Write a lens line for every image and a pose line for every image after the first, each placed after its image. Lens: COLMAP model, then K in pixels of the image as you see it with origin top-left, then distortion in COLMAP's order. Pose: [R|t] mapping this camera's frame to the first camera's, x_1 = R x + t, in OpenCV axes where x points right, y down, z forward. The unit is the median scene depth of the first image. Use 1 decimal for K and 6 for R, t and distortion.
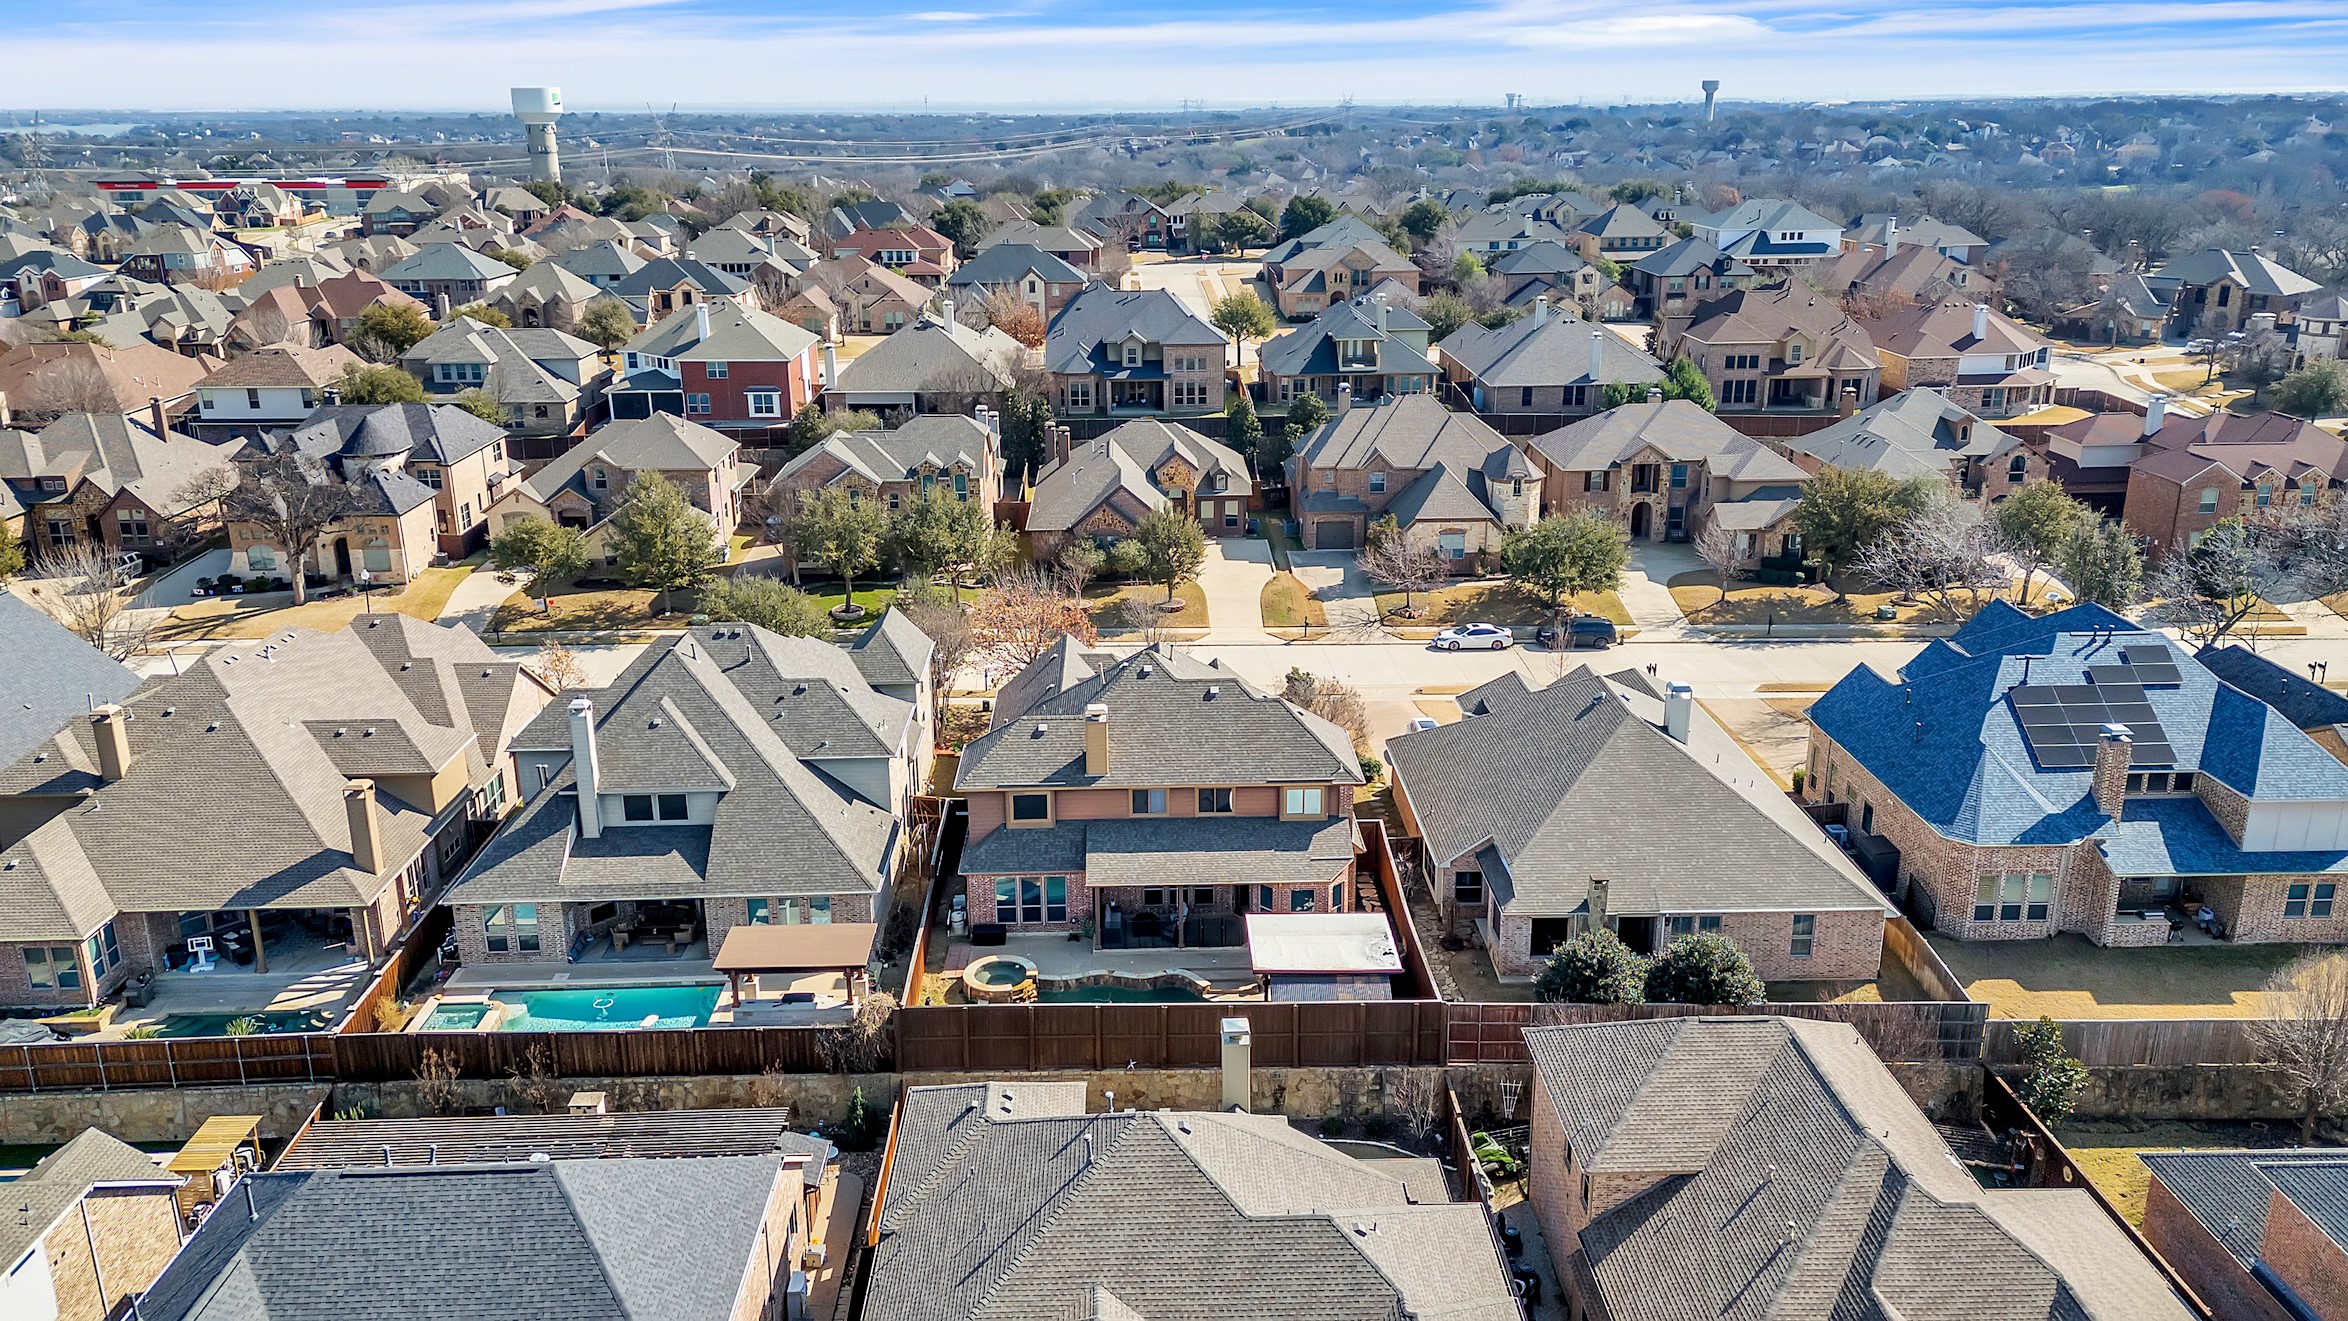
lens RADIAL K [[1767.9, 0, 1154.4], [0, 1767.9, 706.1], [0, 0, 1]] dist [0.098492, -0.109397]
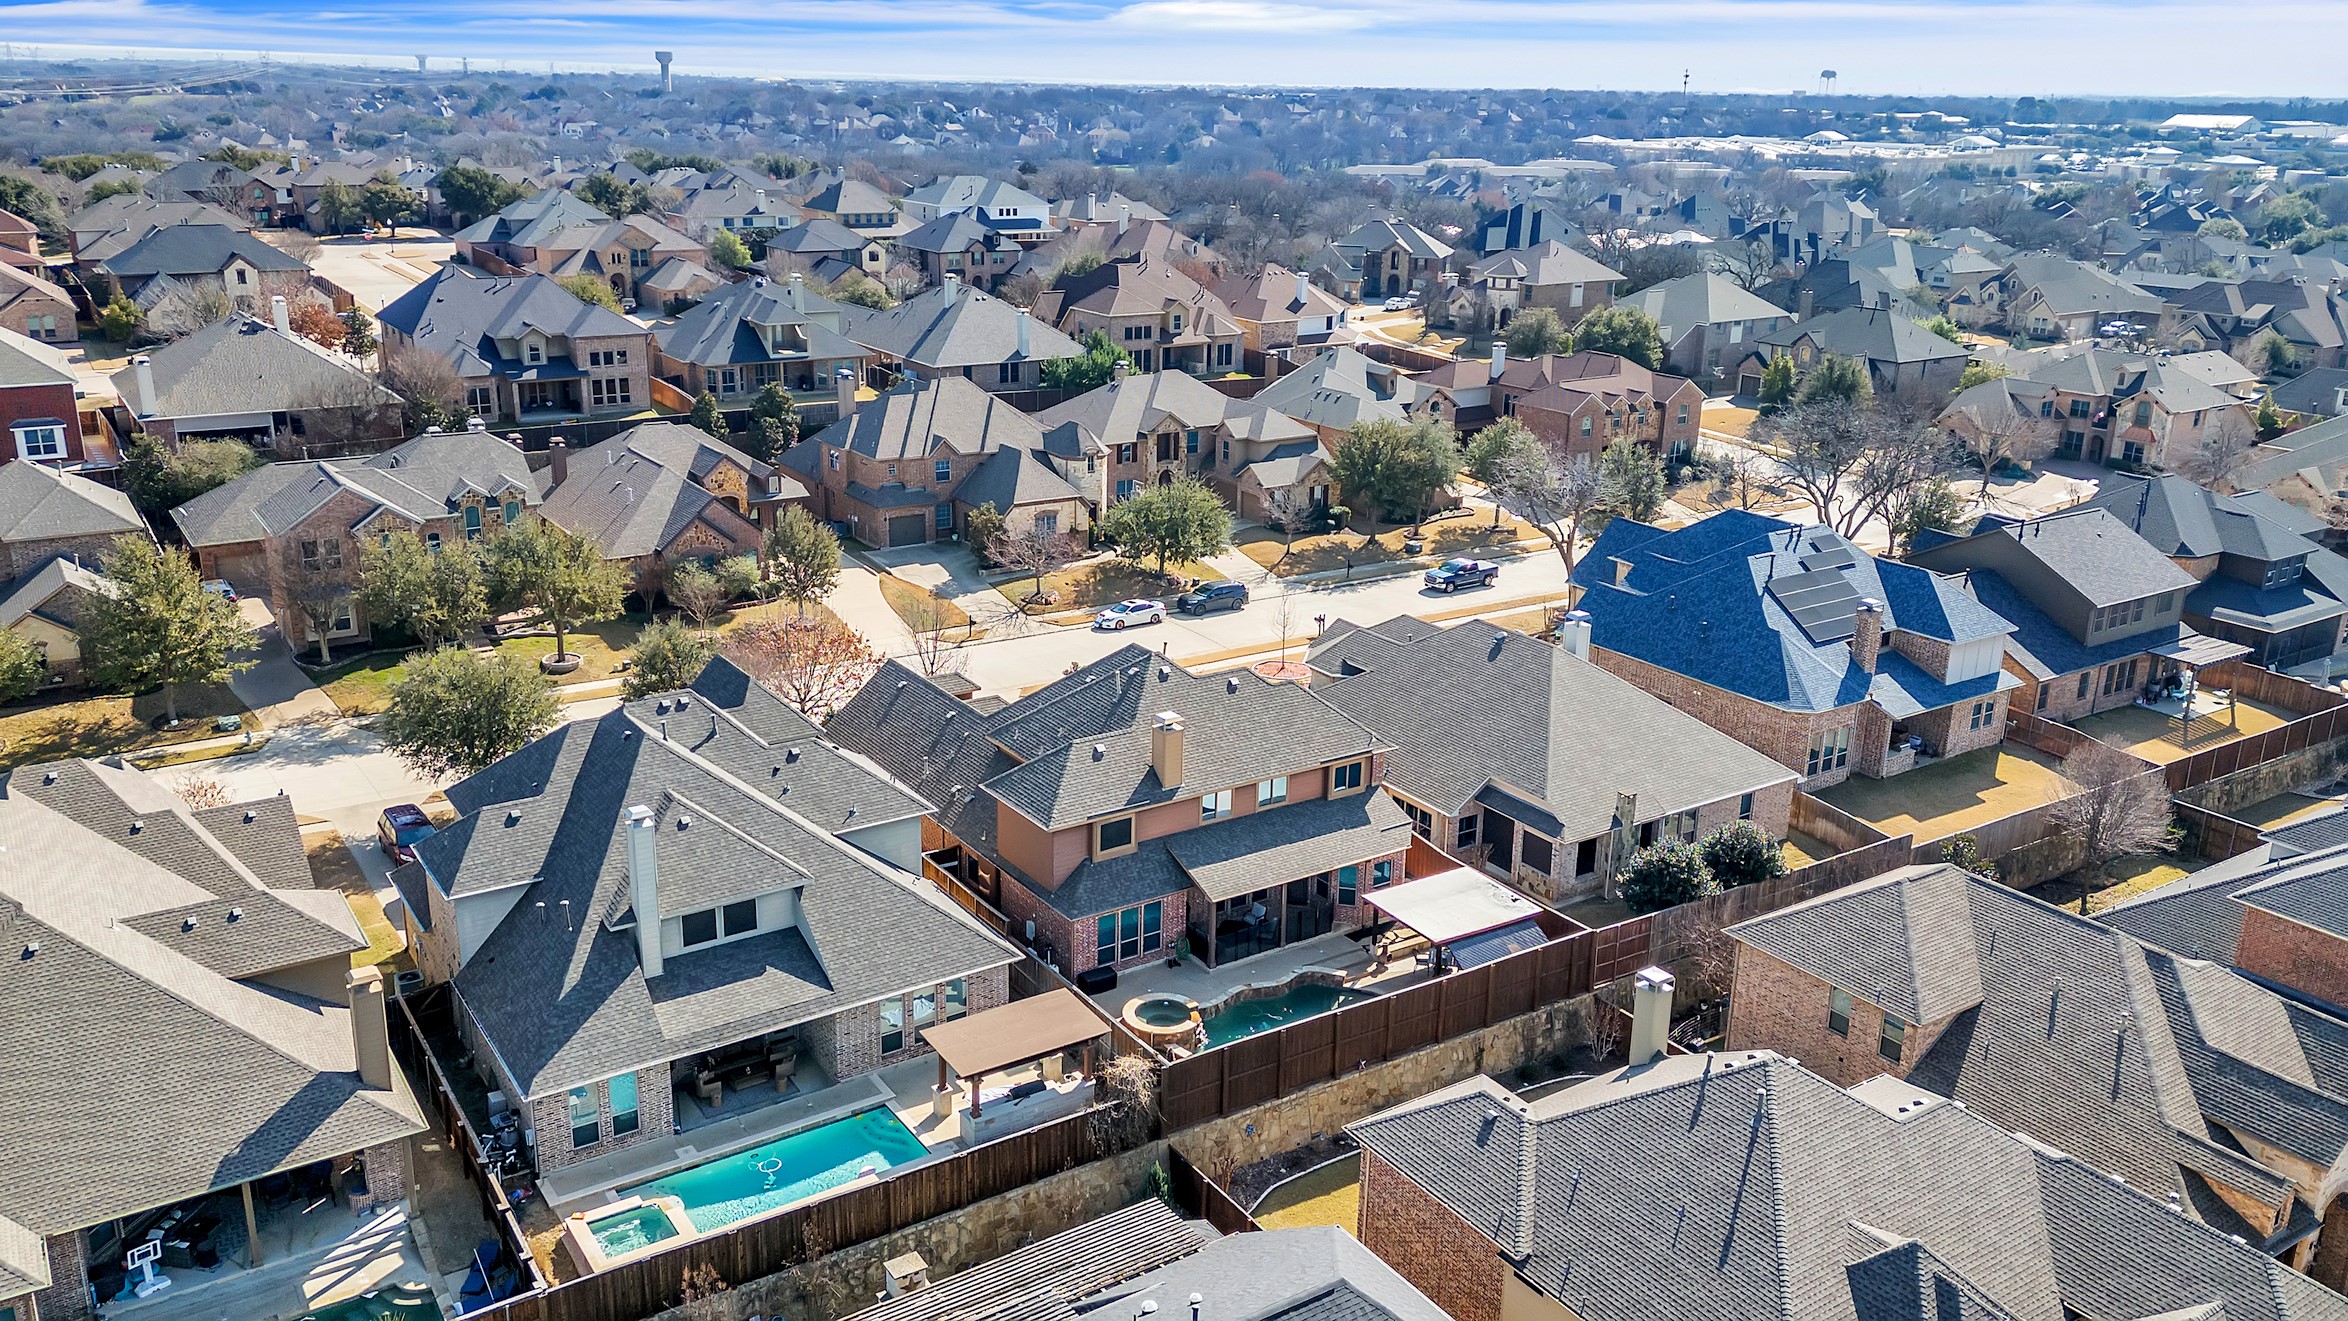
lens RADIAL K [[1838.1, 0, 1181.6], [0, 1838.1, 697.6], [0, 0, 1]] dist [0.114809, -0.144973]
pose [[0.837693, -0.151709, 0.524647, -0.325753], [0.152645, 0.987397, 0.041793, -0.029330], [-0.524376, 0.045075, 0.850293, 0.099799]]
